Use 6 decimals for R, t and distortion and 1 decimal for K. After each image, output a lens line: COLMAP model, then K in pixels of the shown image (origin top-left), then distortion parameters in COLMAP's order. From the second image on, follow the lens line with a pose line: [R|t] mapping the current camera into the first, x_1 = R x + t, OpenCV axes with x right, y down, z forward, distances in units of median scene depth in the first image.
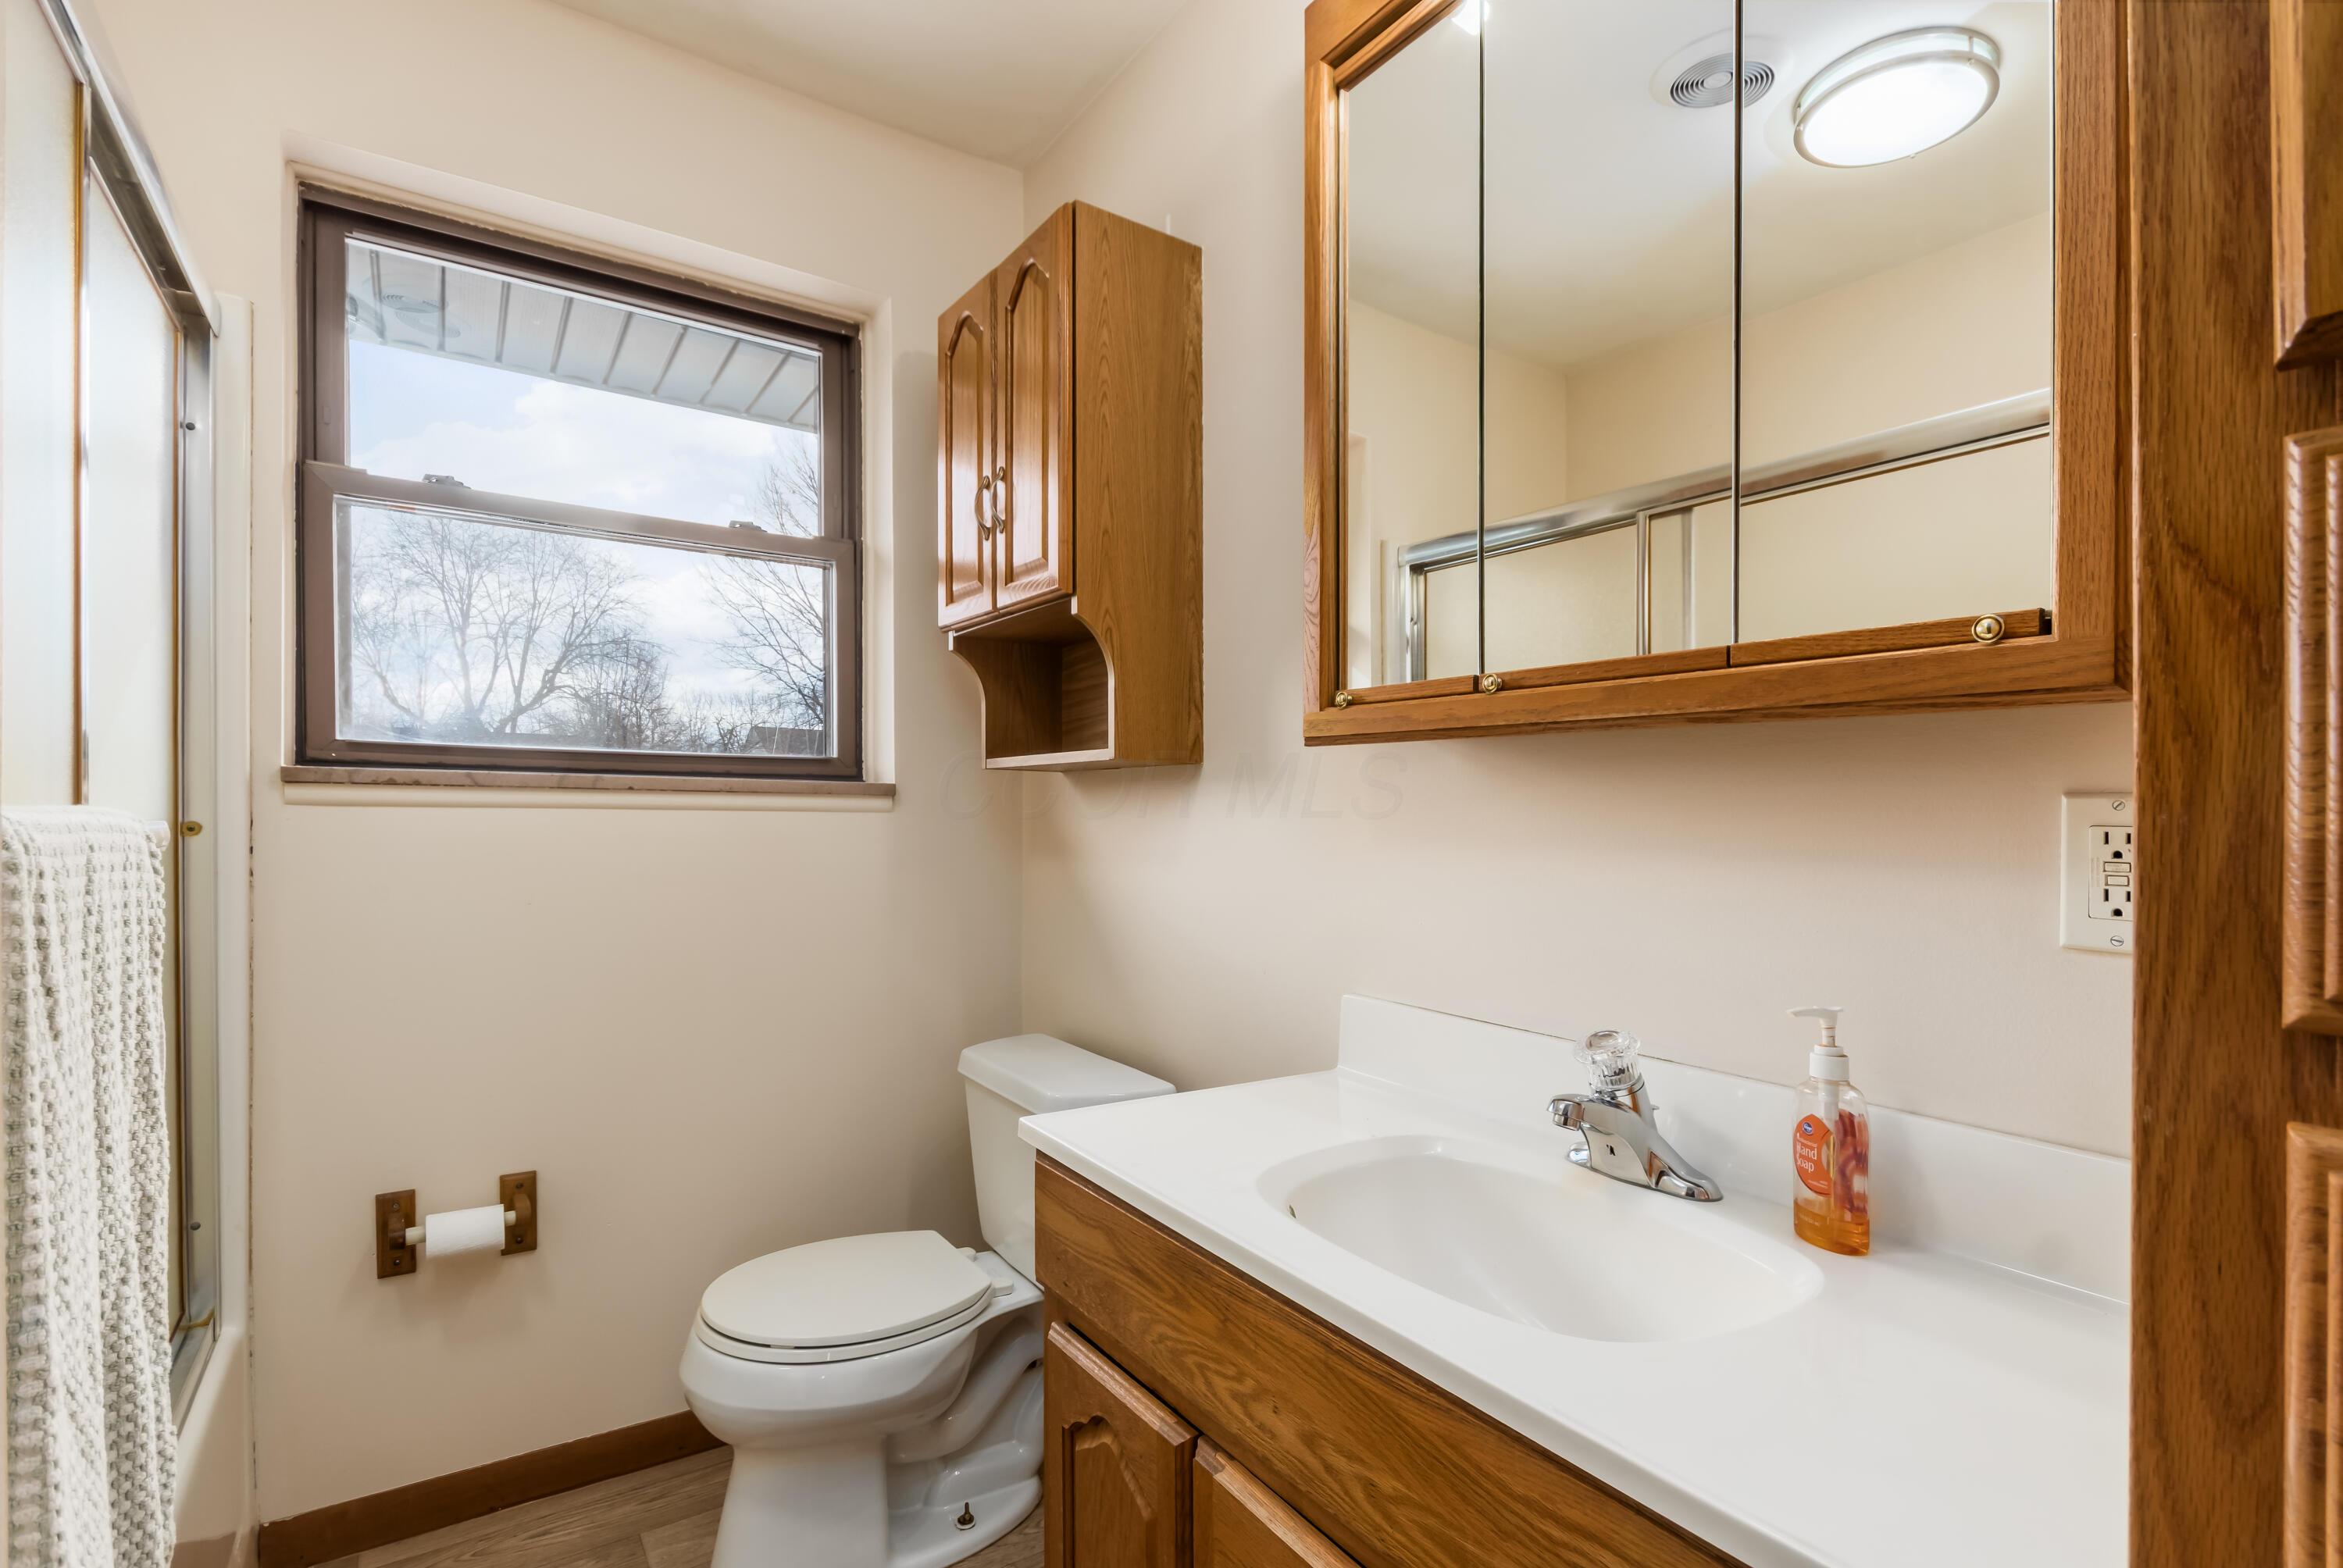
lens RADIAL K [[1085.2, 0, 1171.8], [0, 1085.2, 860.2], [0, 0, 1]] dist [-0.001549, -0.000429]
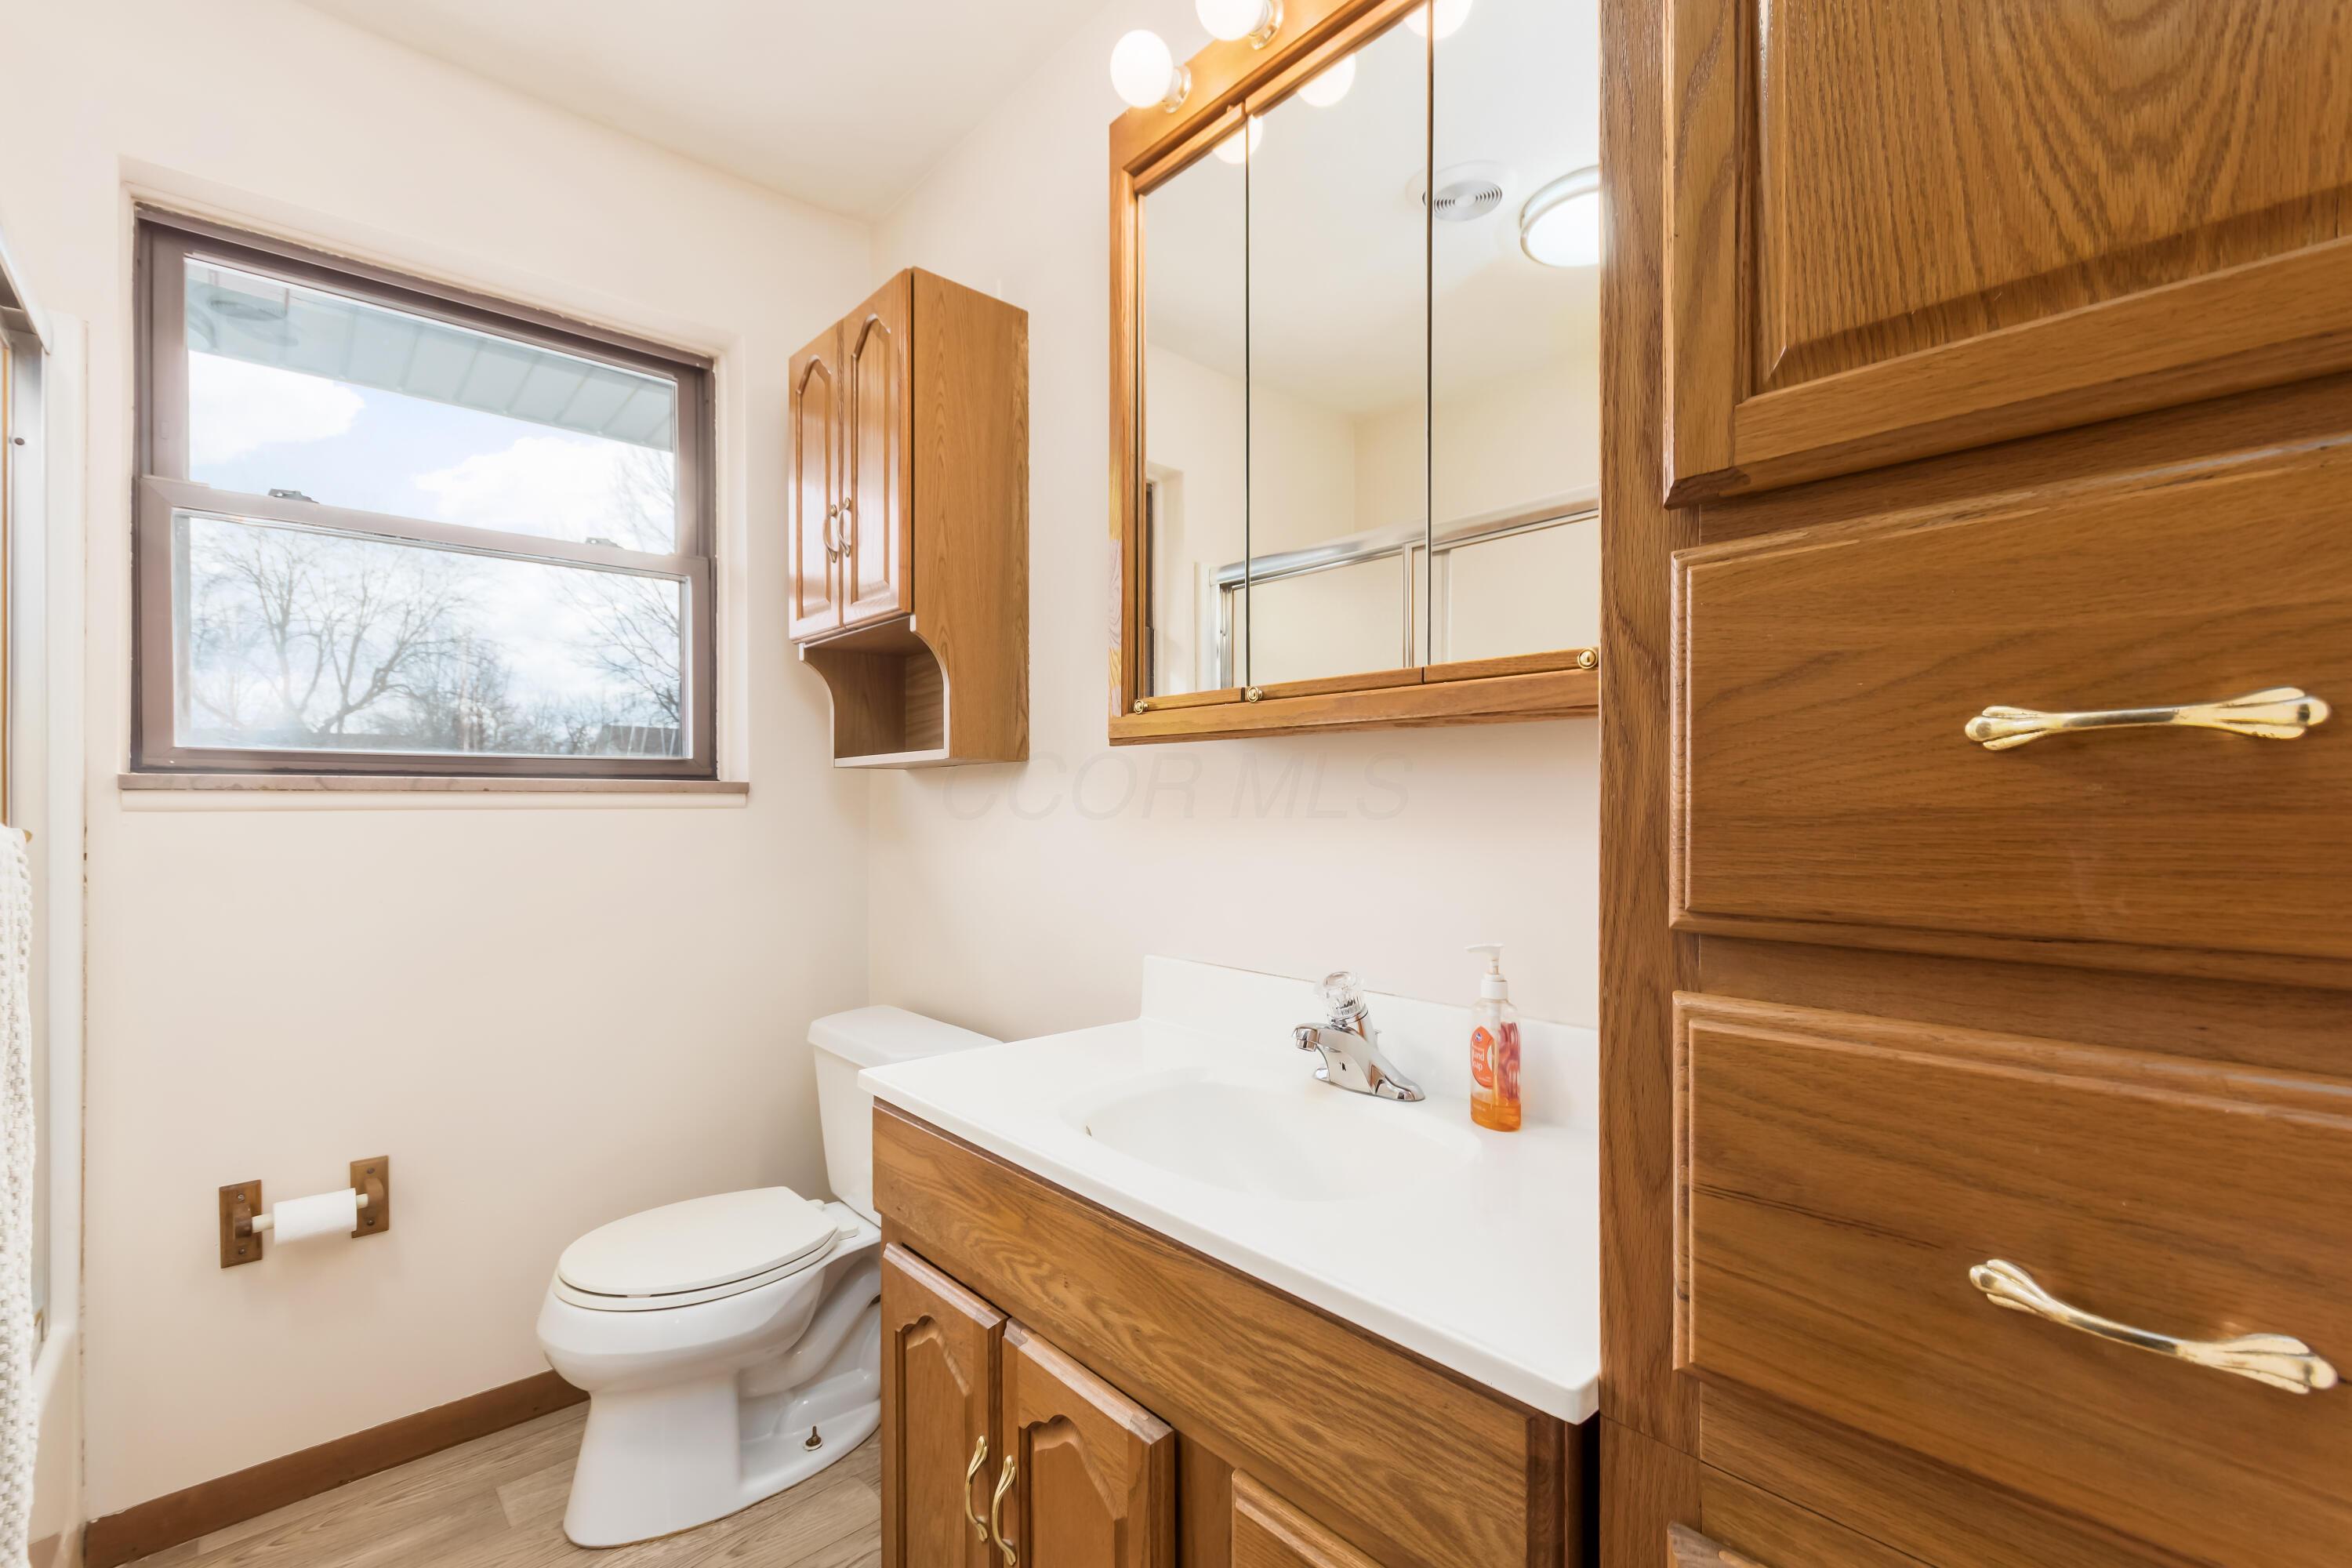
lens RADIAL K [[1027.1, 0, 1177.5], [0, 1027.1, 792.7], [0, 0, 1]] dist [0.001045, 0.000003]
pose [[0.989700, -0.015923, 0.142271, 0.037305], [0.023417, 0.998416, -0.051159, 0.005196], [-0.141231, 0.053963, 0.988505, -0.122228]]
